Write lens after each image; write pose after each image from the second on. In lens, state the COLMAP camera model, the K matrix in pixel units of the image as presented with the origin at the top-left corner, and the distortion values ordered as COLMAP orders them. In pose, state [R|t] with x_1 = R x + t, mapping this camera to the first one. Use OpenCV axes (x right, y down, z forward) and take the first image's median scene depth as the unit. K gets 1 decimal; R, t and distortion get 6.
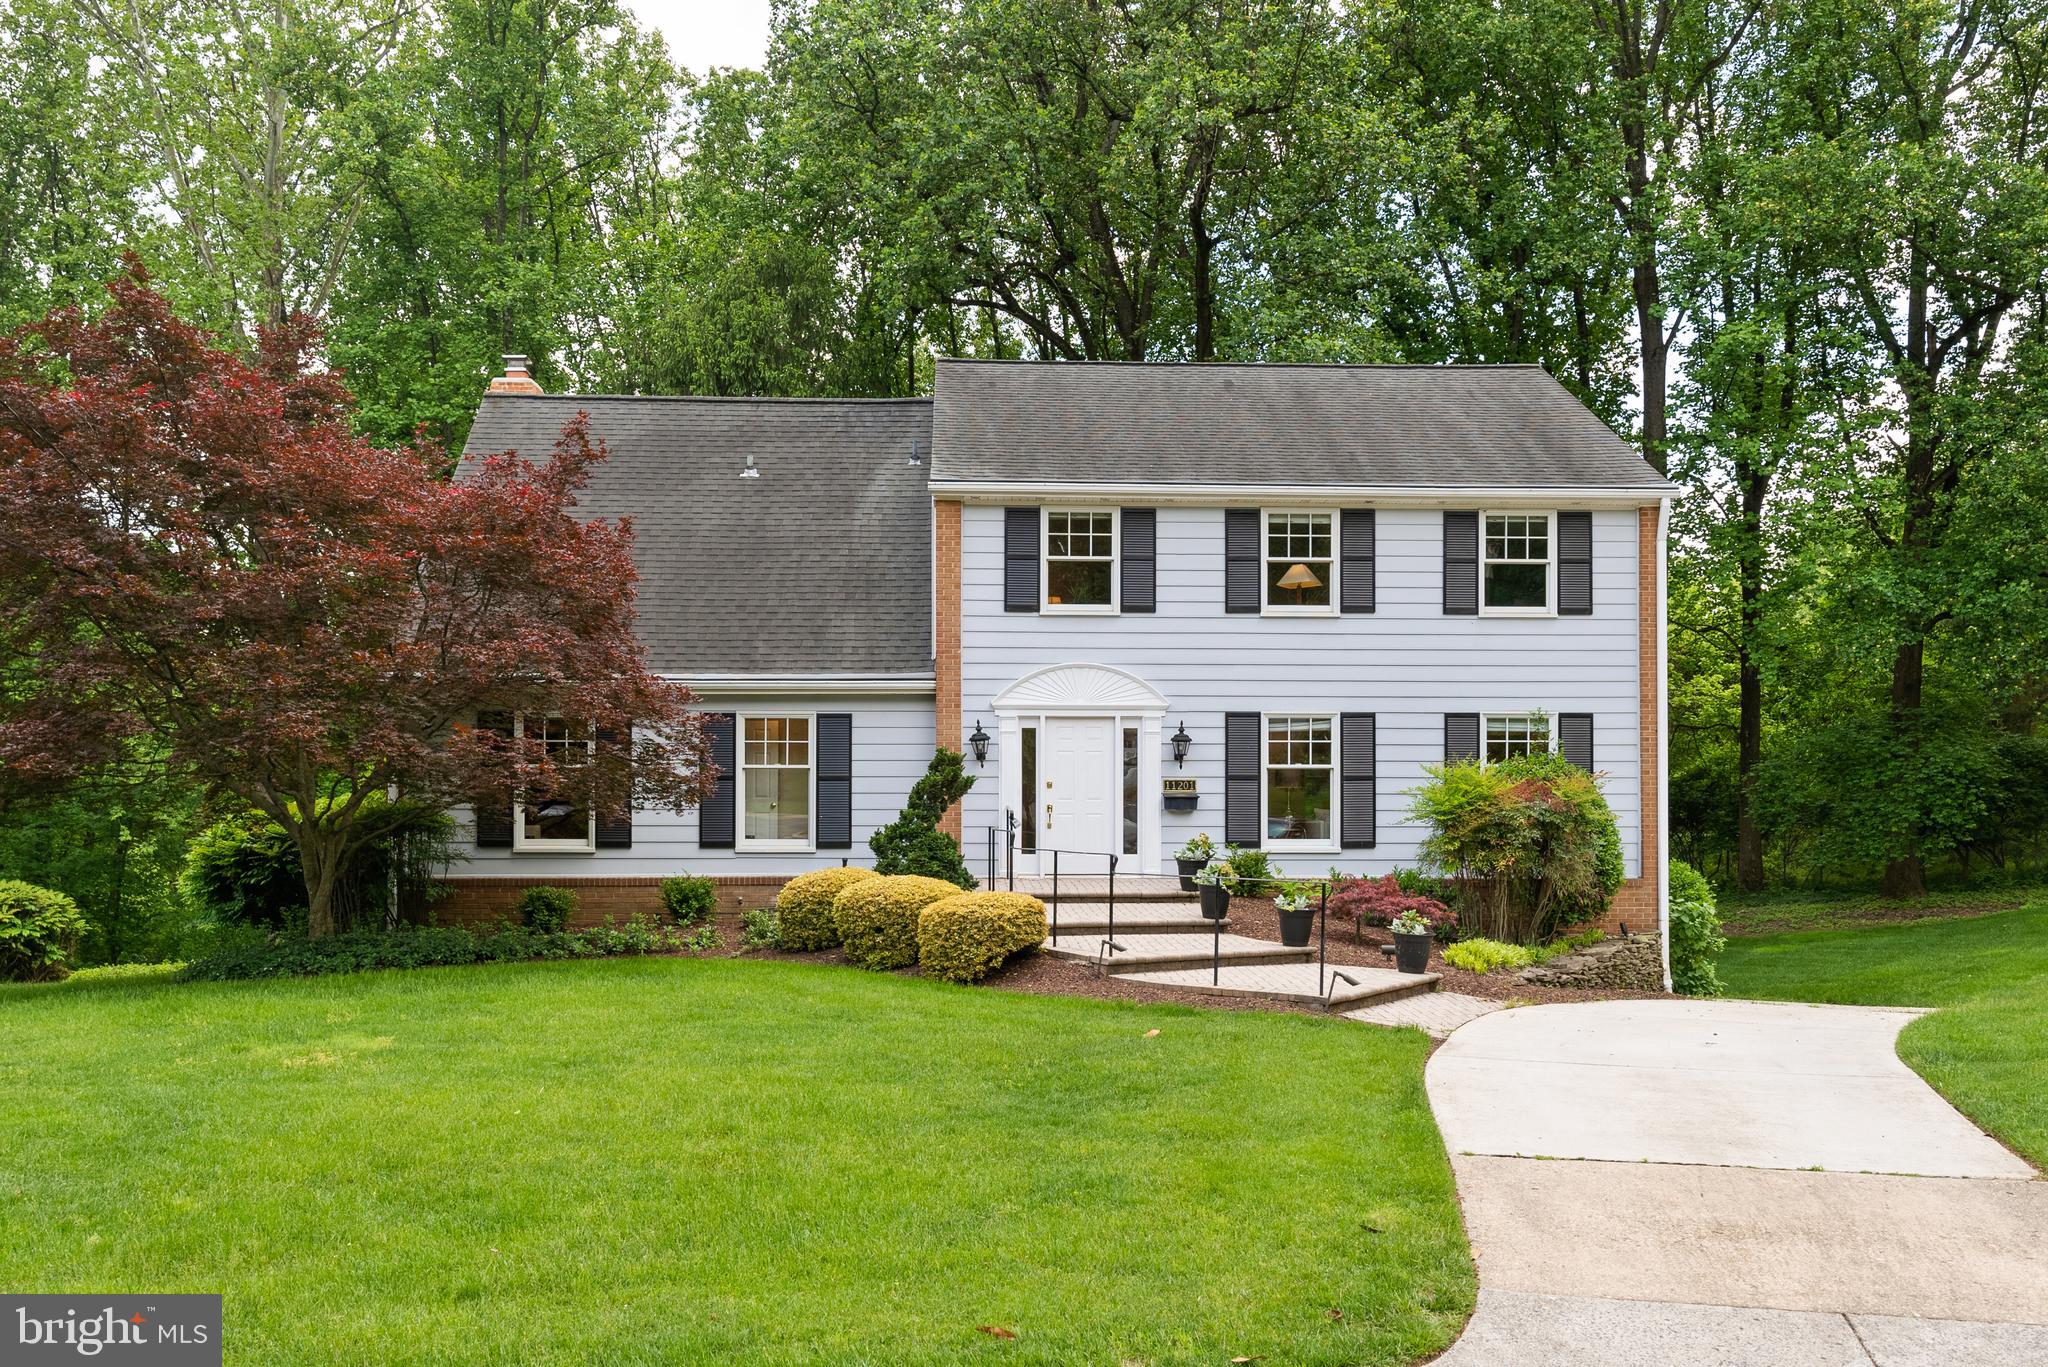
lens RADIAL K [[1748.0, 0, 1023.2], [0, 1748.0, 812.6], [0, 0, 1]] dist [-0.000212, -0.000080]
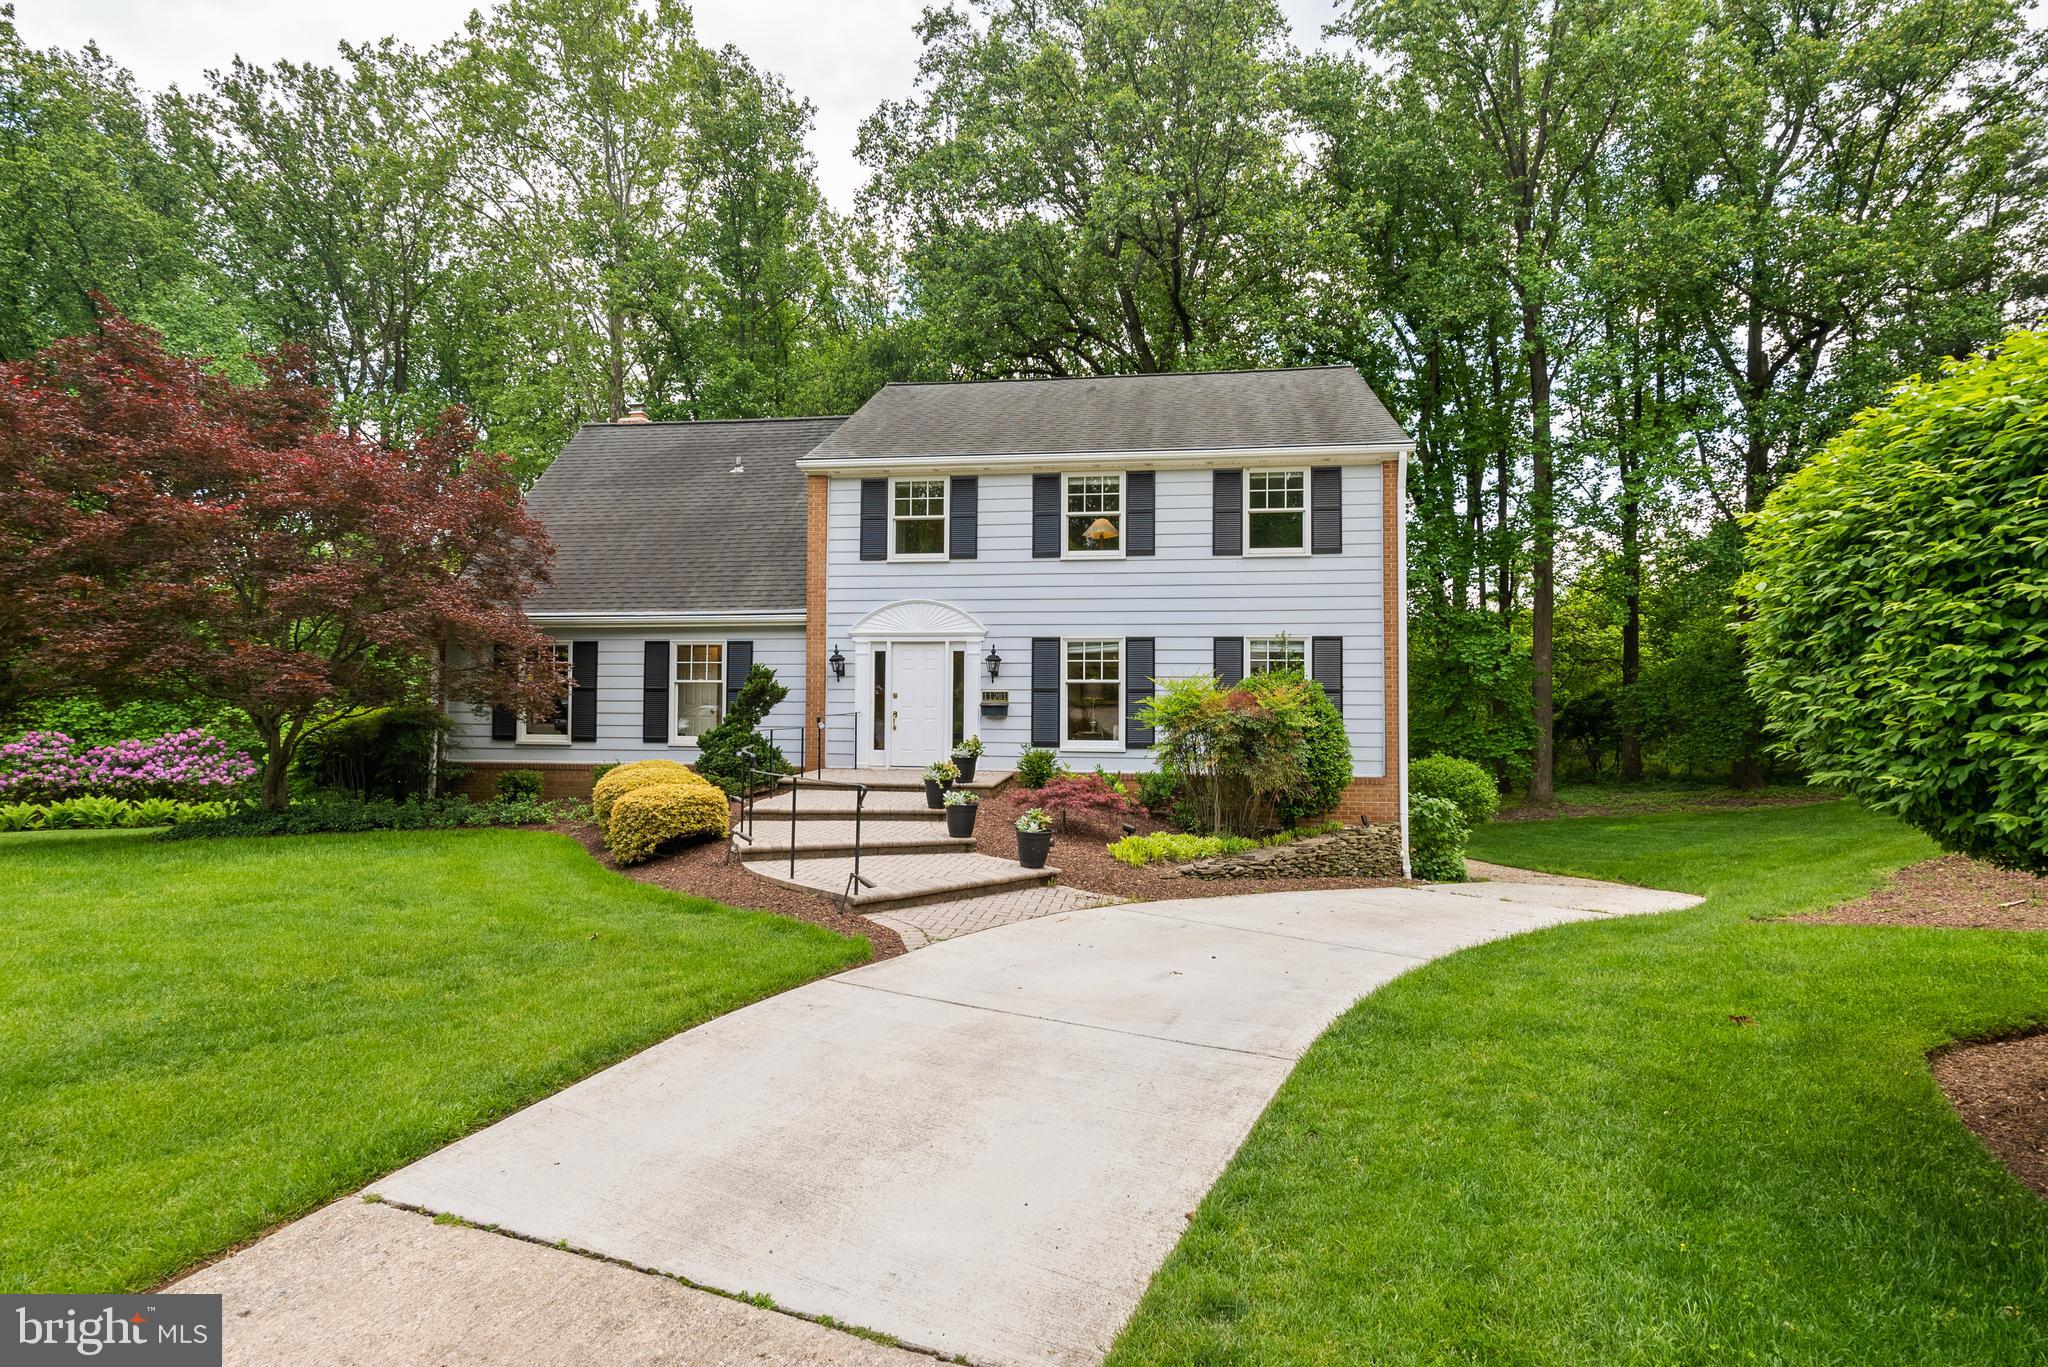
lens RADIAL K [[1048.3, 0, 1027.8], [0, 1048.3, 692.9], [0, 0, 1]] dist [-0.003363, -0.000572]
pose [[0.982533, 0.002071, -0.186079, 0.251031], [-0.006837, 0.999665, -0.024975, 0.000555], [0.185965, 0.025811, 0.982217, 0.268599]]
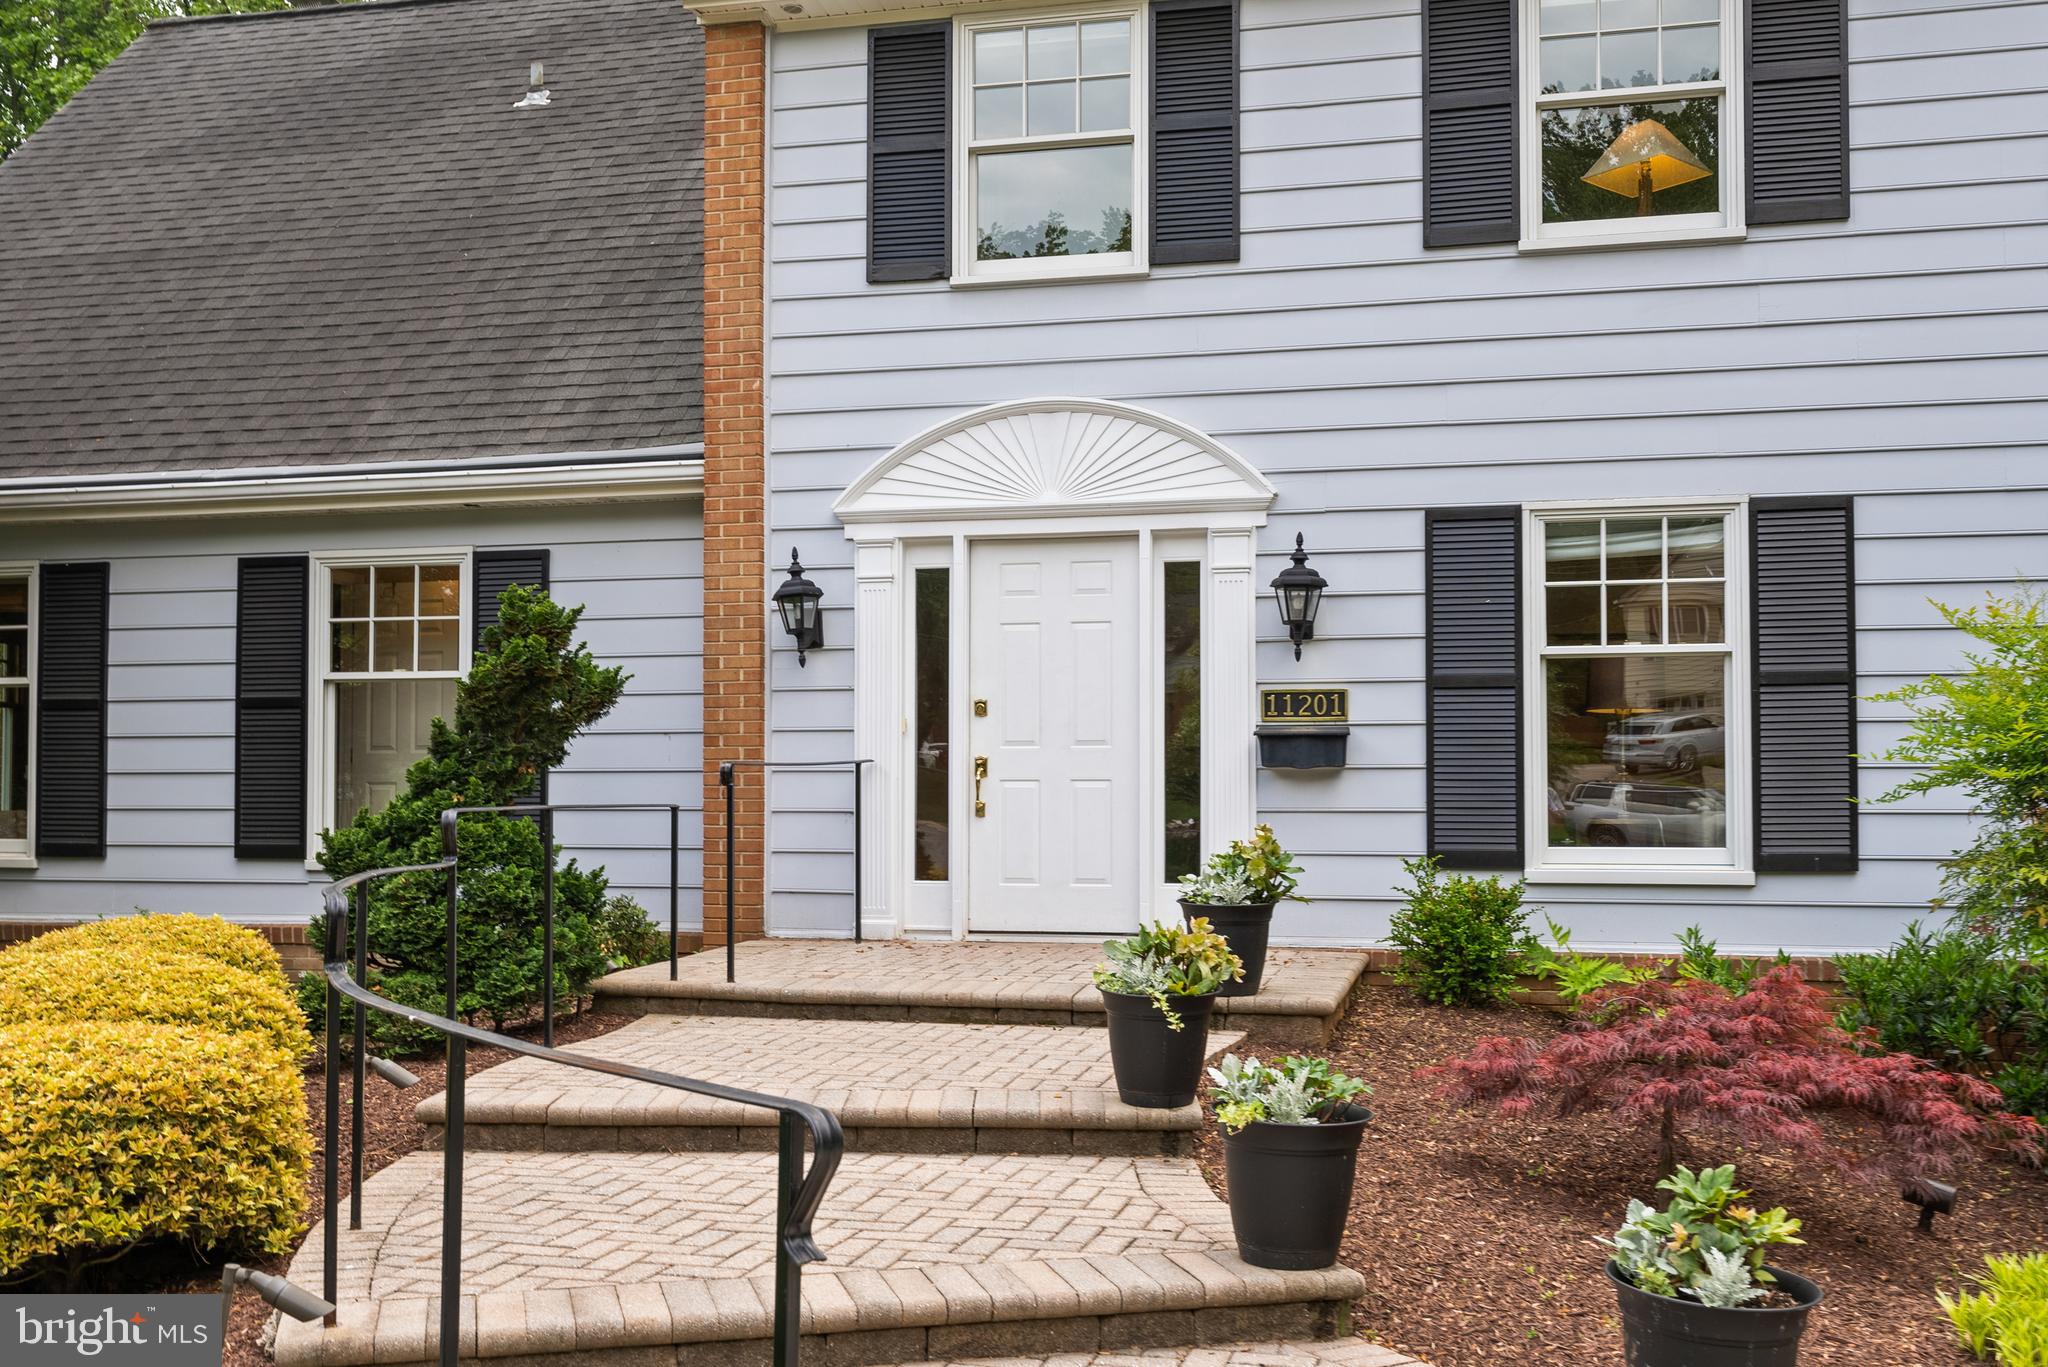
lens RADIAL K [[2096.1, 0, 1015.2], [0, 2096.1, 743.4], [0, 0, 1]] dist [0.011536, 0.016391]
pose [[0.958578, -0.008606, -0.284701, 0.159286], [-0.001903, 0.999328, -0.036615, 0.009860], [0.284825, 0.035640, 0.957917, 0.540387]]
